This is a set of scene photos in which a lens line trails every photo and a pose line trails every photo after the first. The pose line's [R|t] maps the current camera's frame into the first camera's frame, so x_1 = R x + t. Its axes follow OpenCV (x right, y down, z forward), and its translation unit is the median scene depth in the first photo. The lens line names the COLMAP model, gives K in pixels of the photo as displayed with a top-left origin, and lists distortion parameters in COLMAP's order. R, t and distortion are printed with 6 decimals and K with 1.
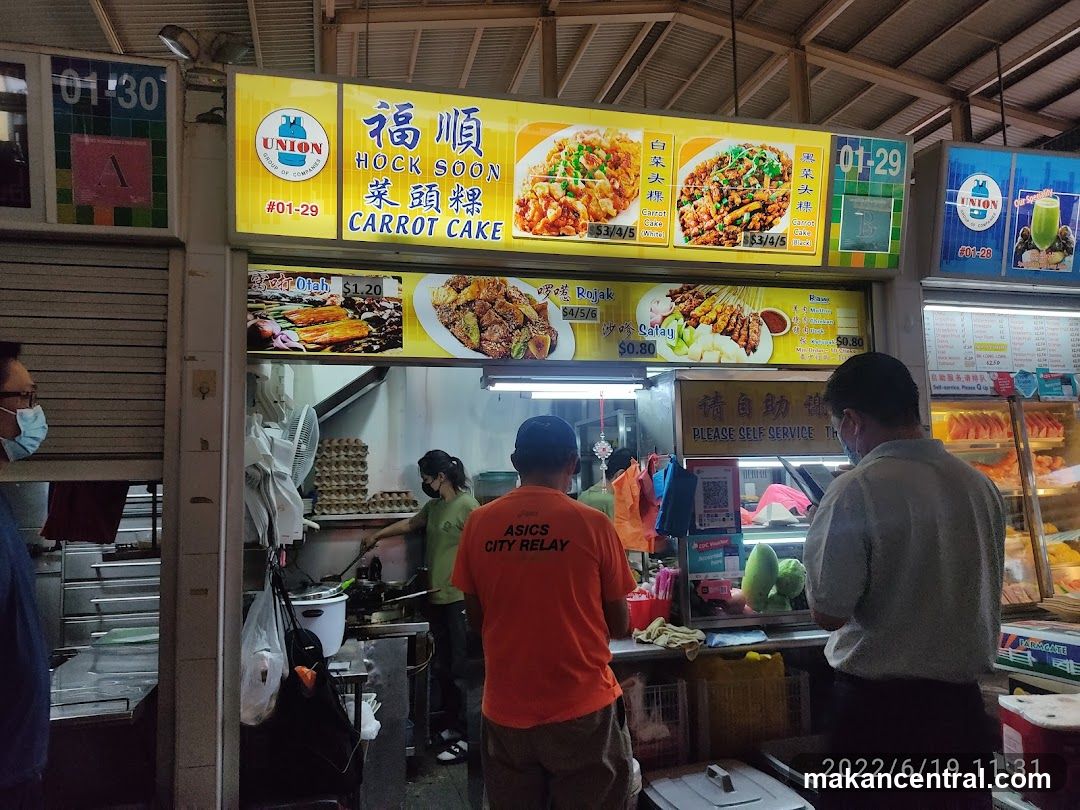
lens RADIAL K [[807.8, 0, 552.5], [0, 807.8, 412.3], [0, 0, 1]] dist [0.064915, -0.051892]
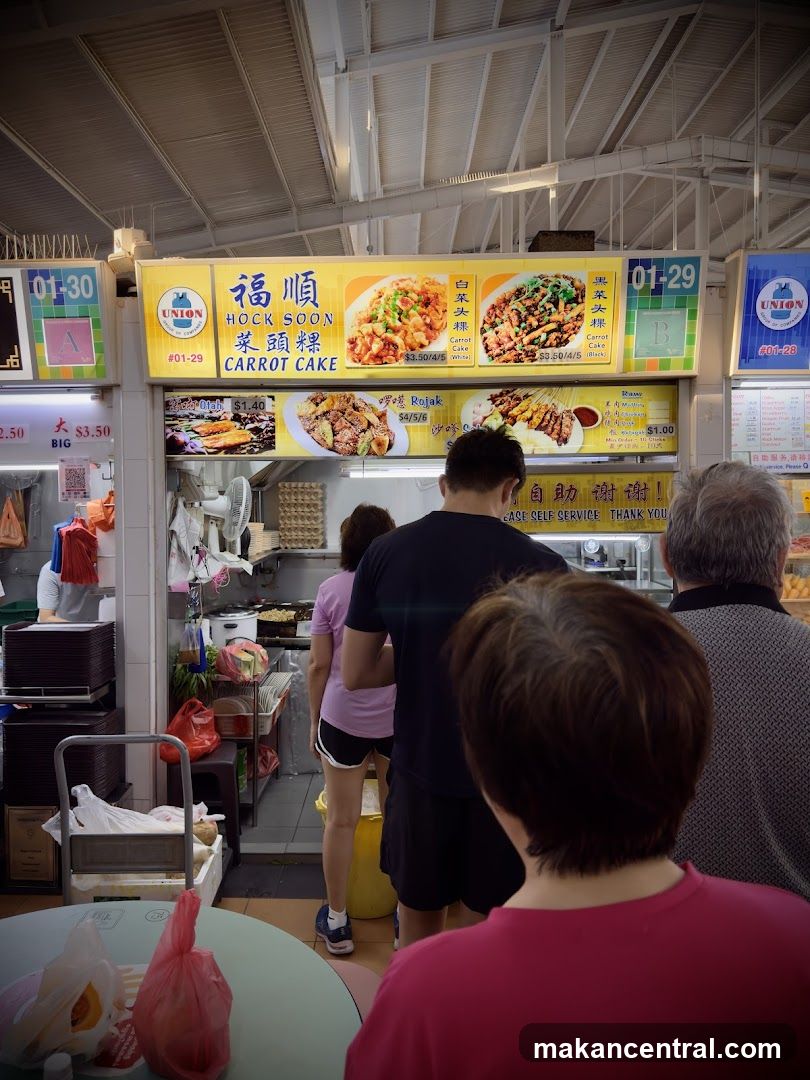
lens RADIAL K [[806.2, 0, 385.0], [0, 806.2, 521.6], [0, 0, 1]] dist [0.185451, -0.357941]
pose [[0.961027, 0.025606, -0.275267, 0.366431], [0.011864, 0.990964, 0.133604, -0.138966], [0.276201, -0.131662, 0.952039, -0.256212]]
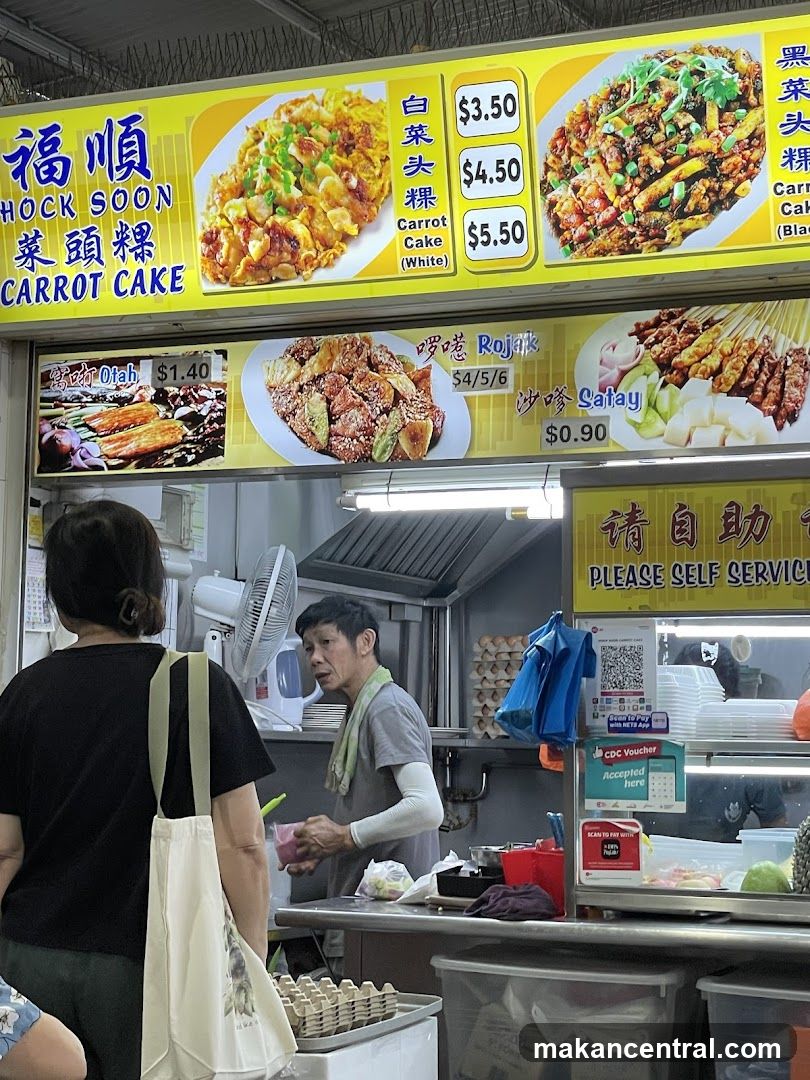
lens RADIAL K [[2348.6, 0, 405.0], [0, 2348.6, 540.0], [0, 0, 1]] dist [0.024972, 0.550937]
pose [[0.761827, -0.026872, -0.647222, 1.185003], [0.025286, 0.999611, -0.011739, 0.016705], [0.647286, -0.007423, 0.762211, -0.388258]]
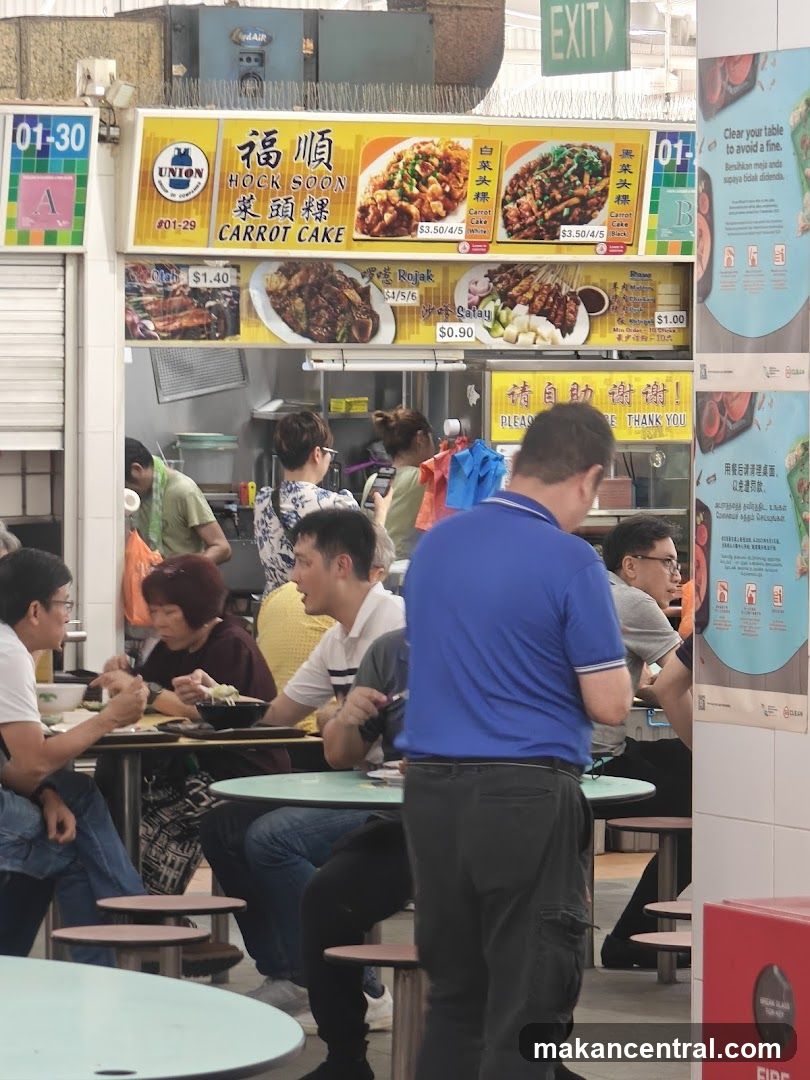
lens RADIAL K [[4810.8, 0, 405.0], [0, 4810.8, 540.0], [0, 0, 1]] dist [0.195253, 4.623841]
pose [[0.983588, 0.020407, 0.179269, -1.085953], [-0.042555, 0.991791, 0.120582, -0.575738], [-0.175336, -0.126232, 0.976382, -5.157327]]
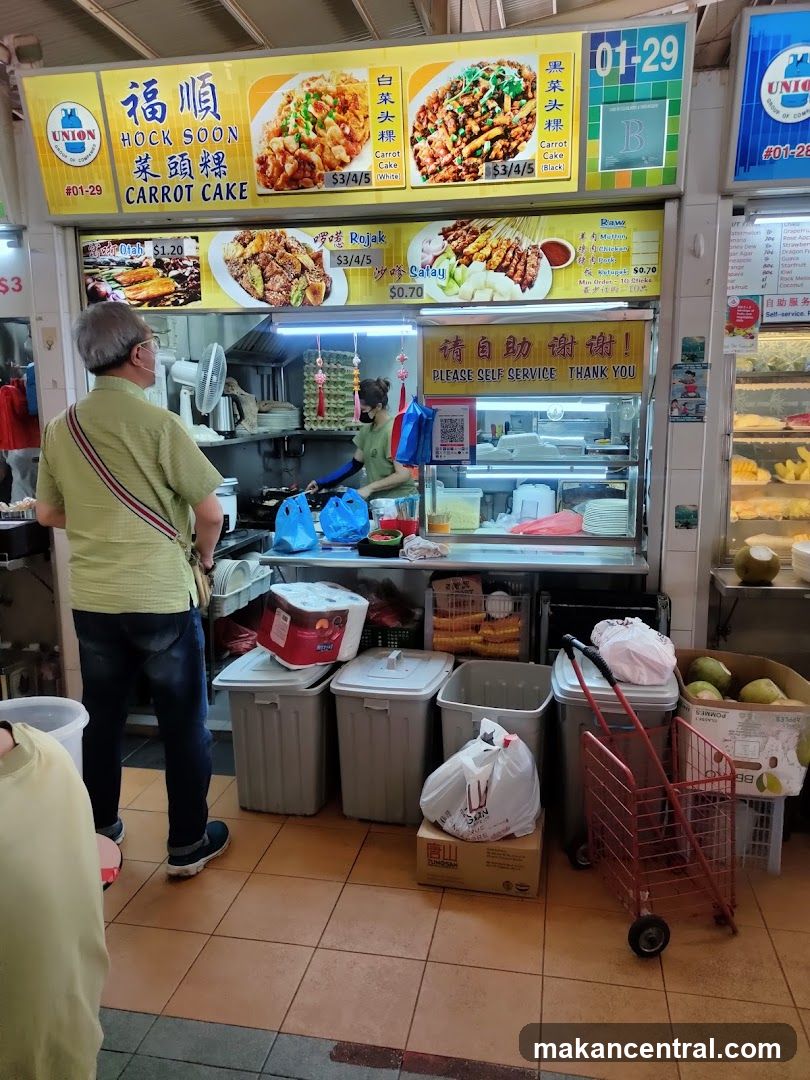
lens RADIAL K [[807.8, 0, 417.6], [0, 807.8, 539.1], [0, 0, 1]] dist [0.064915, -0.051892]
pose [[0.904119, 0.091352, -0.417402, 0.637448], [0.024576, 0.964143, 0.264244, -0.049745], [0.426574, -0.249166, 0.869454, -0.000556]]
